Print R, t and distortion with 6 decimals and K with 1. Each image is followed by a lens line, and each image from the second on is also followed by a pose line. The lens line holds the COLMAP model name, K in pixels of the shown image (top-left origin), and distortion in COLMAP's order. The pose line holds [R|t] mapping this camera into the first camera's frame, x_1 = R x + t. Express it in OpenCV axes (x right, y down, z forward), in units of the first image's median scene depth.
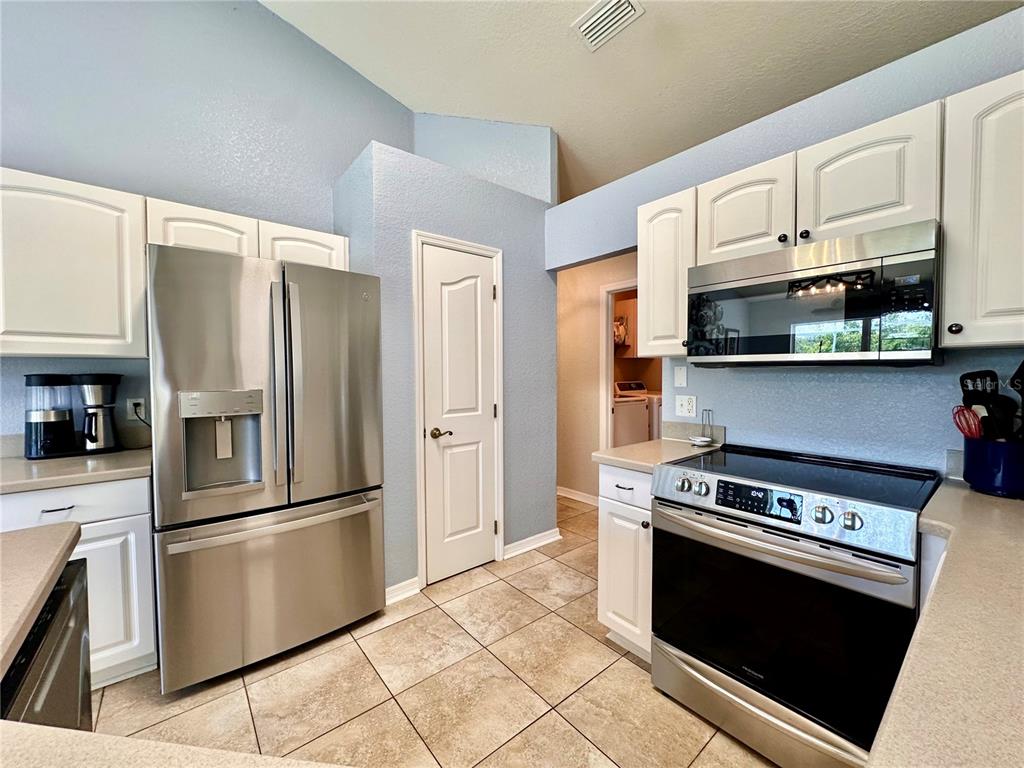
lens RADIAL K [[409.3, 0, 513.6], [0, 409.3, 383.0], [0, 0, 1]] dist [-0.003458, 0.000406]
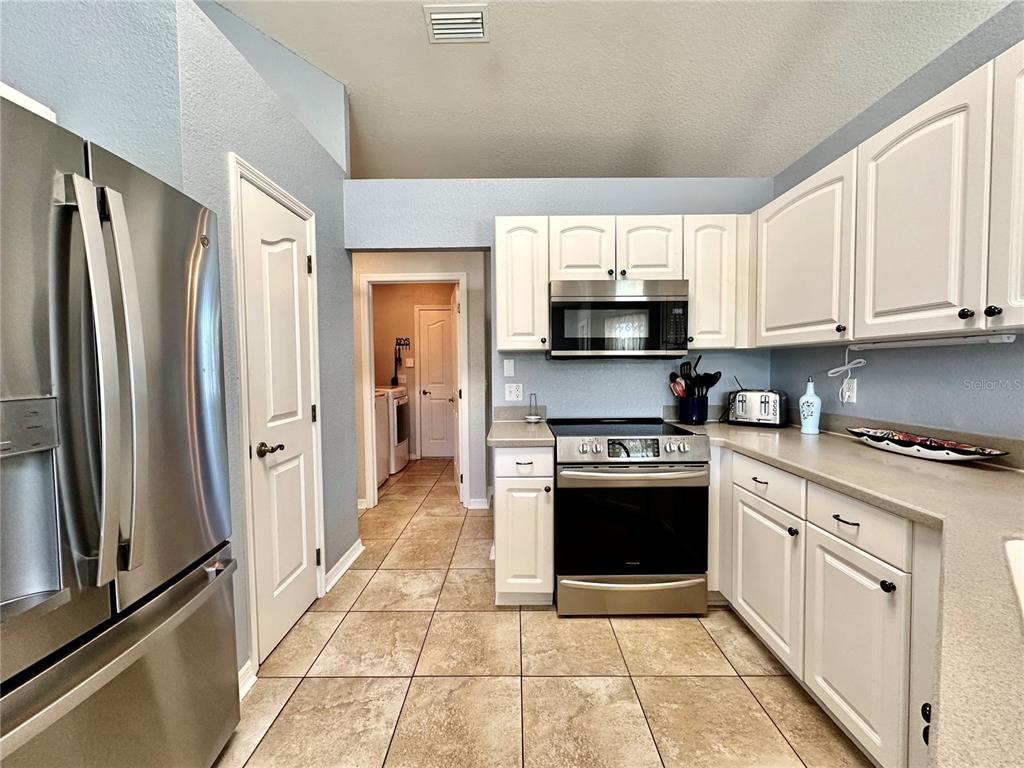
lens RADIAL K [[409.3, 0, 513.7], [0, 409.3, 382.8], [0, 0, 1]] dist [-0.003458, 0.000406]
pose [[0.638253, -0.033789, 0.769085, -0.593562], [0.027511, 0.999399, 0.021077, 0.003853], [-0.769335, 0.007706, 0.638799, 0.270530]]
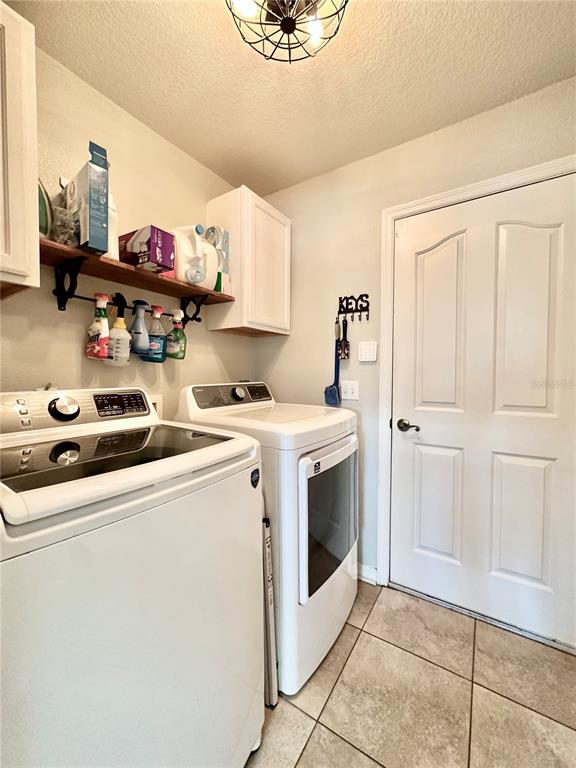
lens RADIAL K [[307.0, 0, 287.6], [0, 307.0, 383.3], [0, 0, 1]] dist [-0.003458, 0.000406]
pose [[0.956415, -0.010271, 0.291829, 0.679984], [0.009805, 0.999947, 0.003059, -0.007889], [-0.291845, -0.000064, 0.956466, 1.889483]]
